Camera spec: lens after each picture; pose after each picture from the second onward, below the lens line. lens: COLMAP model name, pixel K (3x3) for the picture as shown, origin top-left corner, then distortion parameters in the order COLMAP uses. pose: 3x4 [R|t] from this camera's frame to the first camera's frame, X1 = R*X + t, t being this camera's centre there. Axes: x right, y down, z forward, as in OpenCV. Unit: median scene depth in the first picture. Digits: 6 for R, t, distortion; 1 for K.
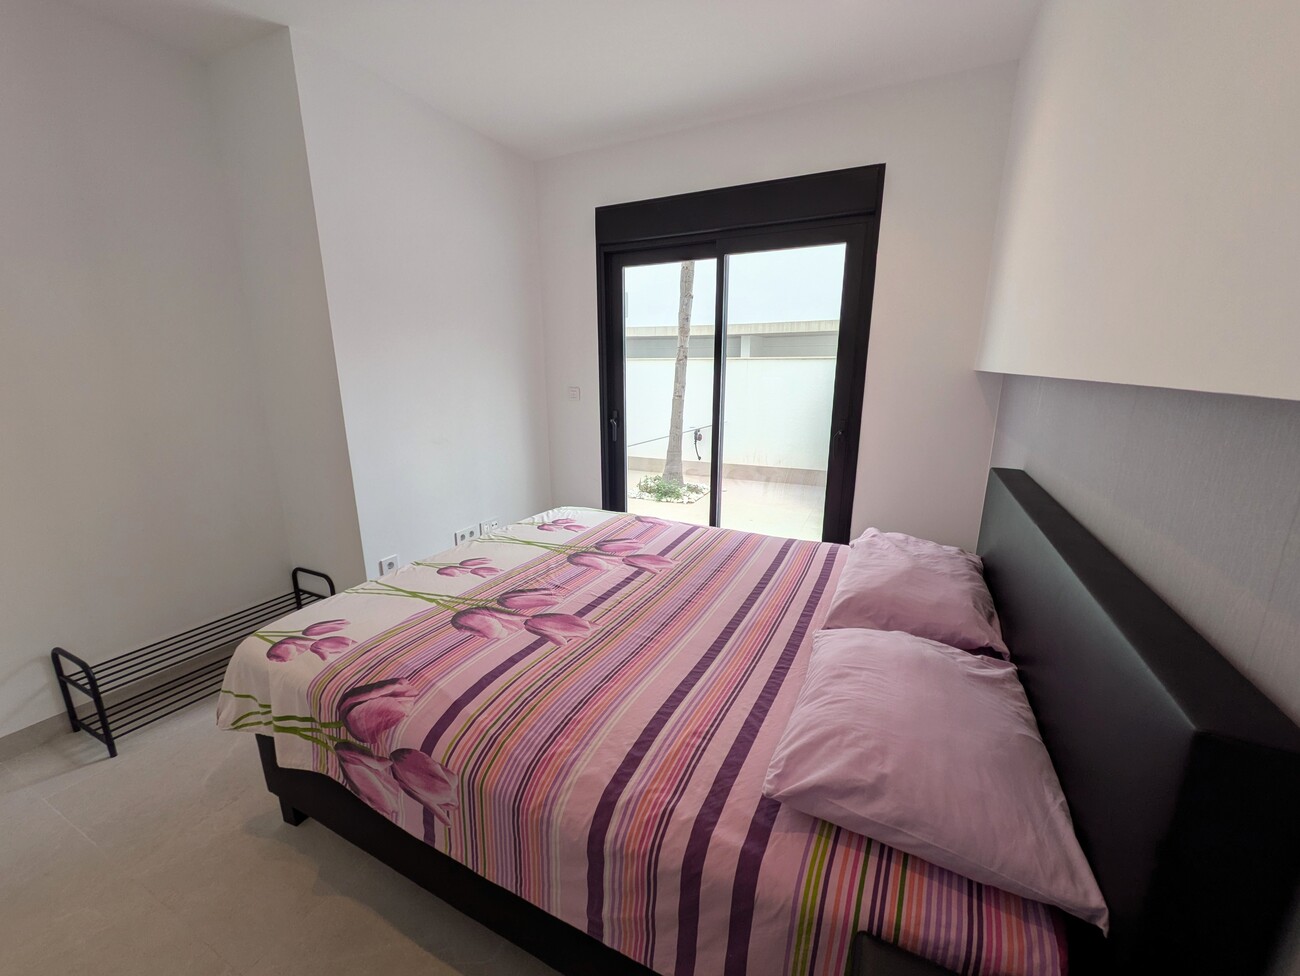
lens RADIAL K [[512.6, 0, 648.7], [0, 512.6, 479.5], [0, 0, 1]] dist [-0.000642, 0.000132]
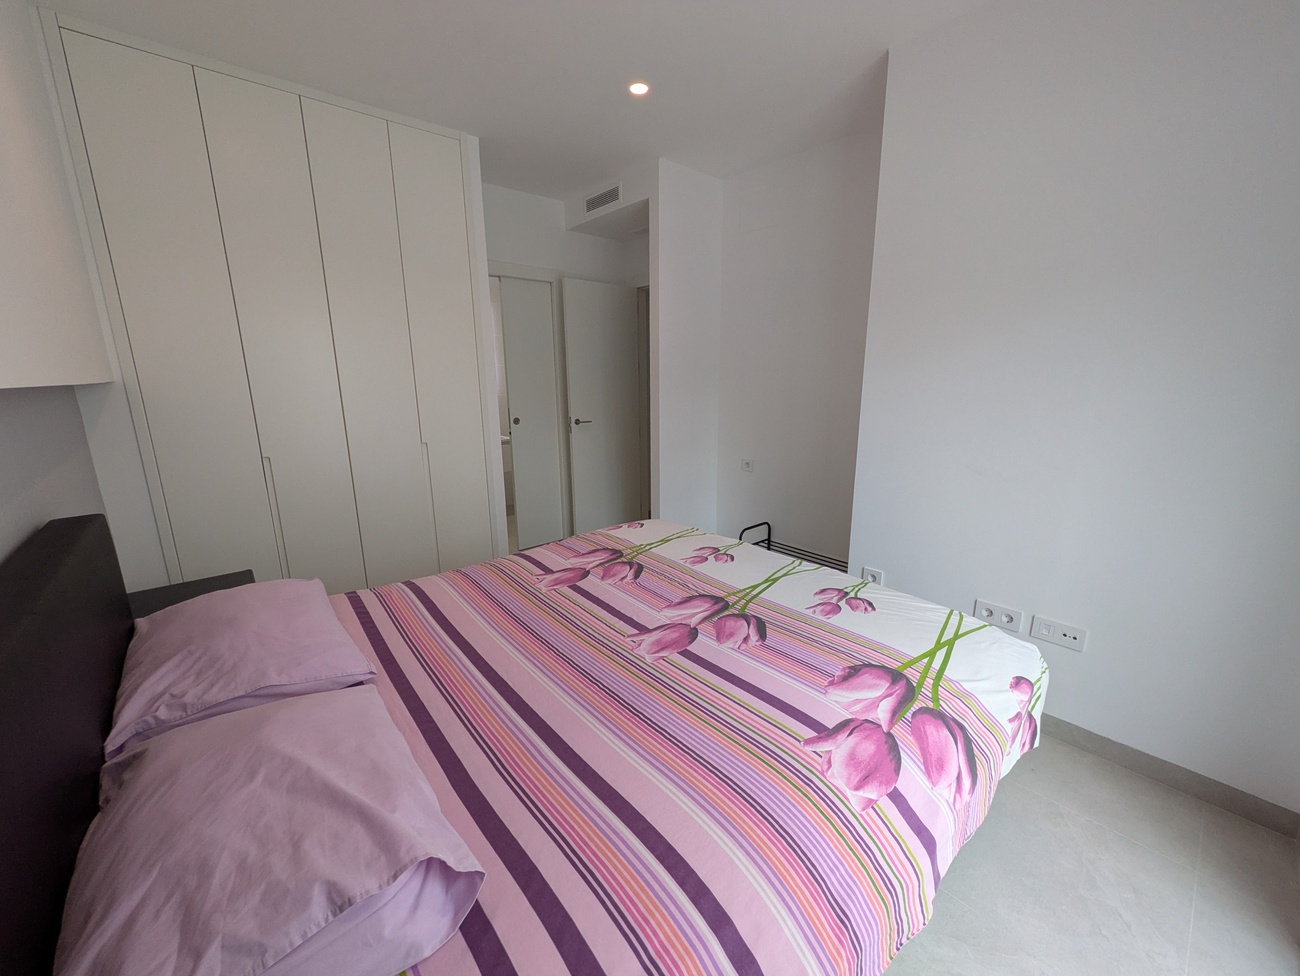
lens RADIAL K [[512.6, 0, 647.3], [0, 512.6, 495.7], [0, 0, 1]] dist [-0.000642, 0.000132]
pose [[-0.396591, 0.226525, -0.889608, 0.642086], [-0.185745, 0.929231, 0.319420, -0.267854], [0.899008, 0.291920, -0.326448, 1.213713]]
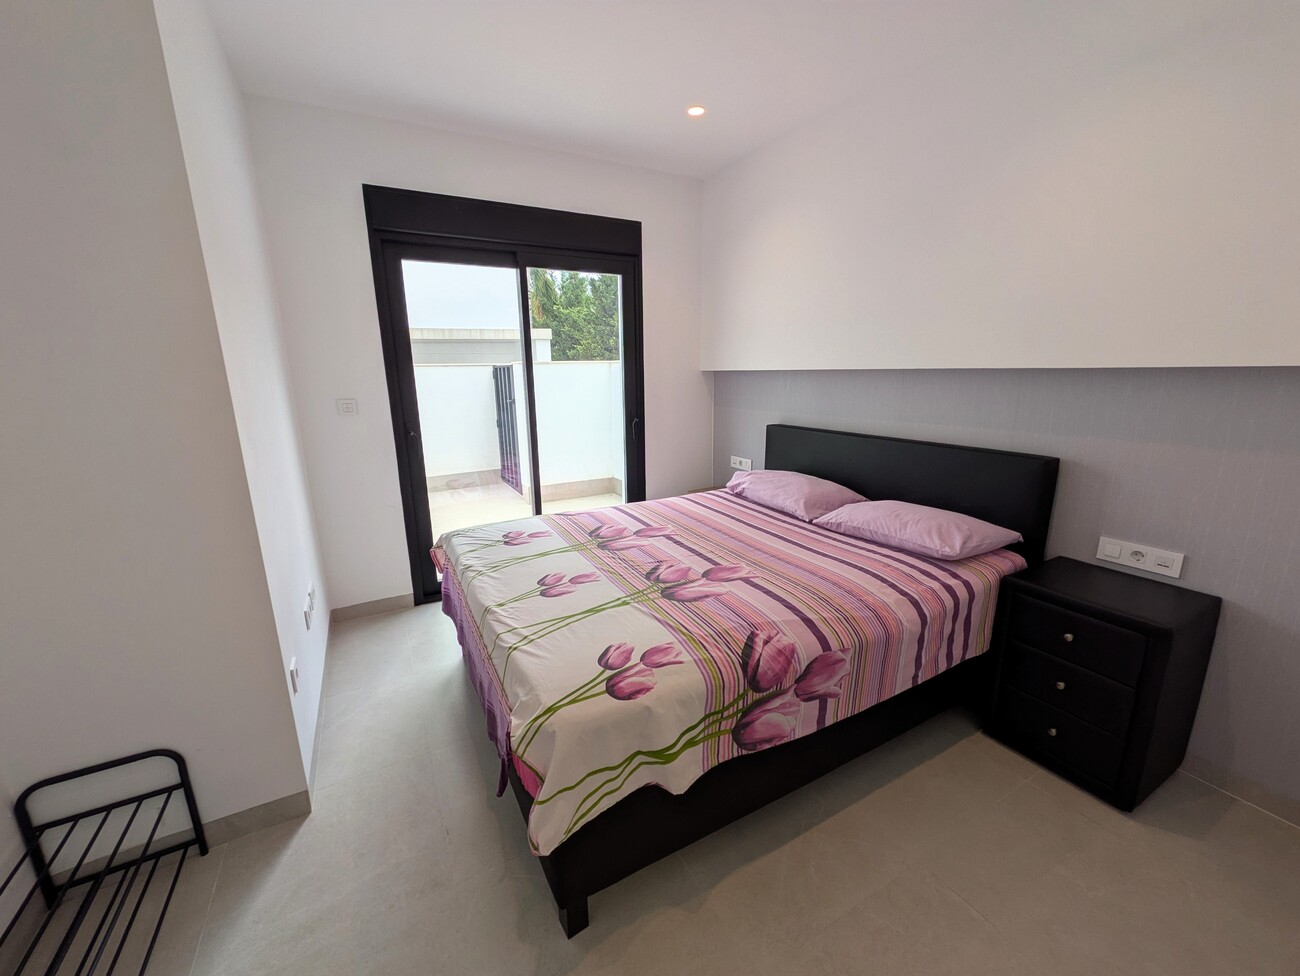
lens RADIAL K [[512.6, 0, 650.6], [0, 512.6, 476.3], [0, 0, 1]] dist [-0.000642, 0.000132]
pose [[0.577841, -0.171643, 0.797896, -0.979420], [0.190034, 0.979060, 0.072991, -0.055767], [-0.793717, 0.109450, 0.598359, 0.300135]]
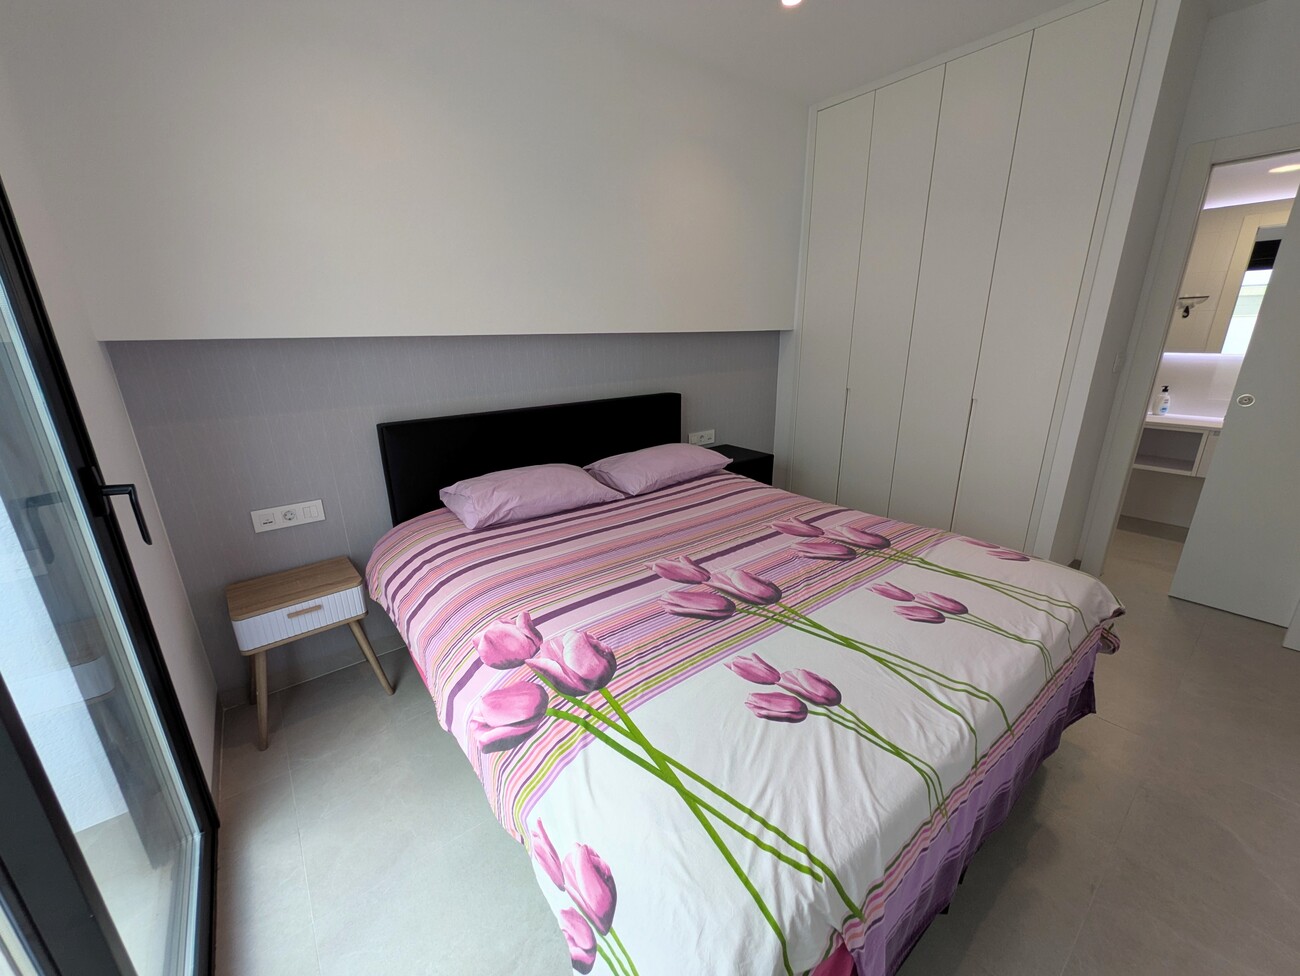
lens RADIAL K [[512.6, 0, 642.4], [0, 512.6, 489.5], [0, 0, 1]] dist [-0.000642, 0.000132]
pose [[-0.896611, -0.117401, 0.426974, -0.291358], [0.111228, 0.873593, 0.473775, -0.358009], [-0.428623, 0.472283, -0.770215, 1.670508]]
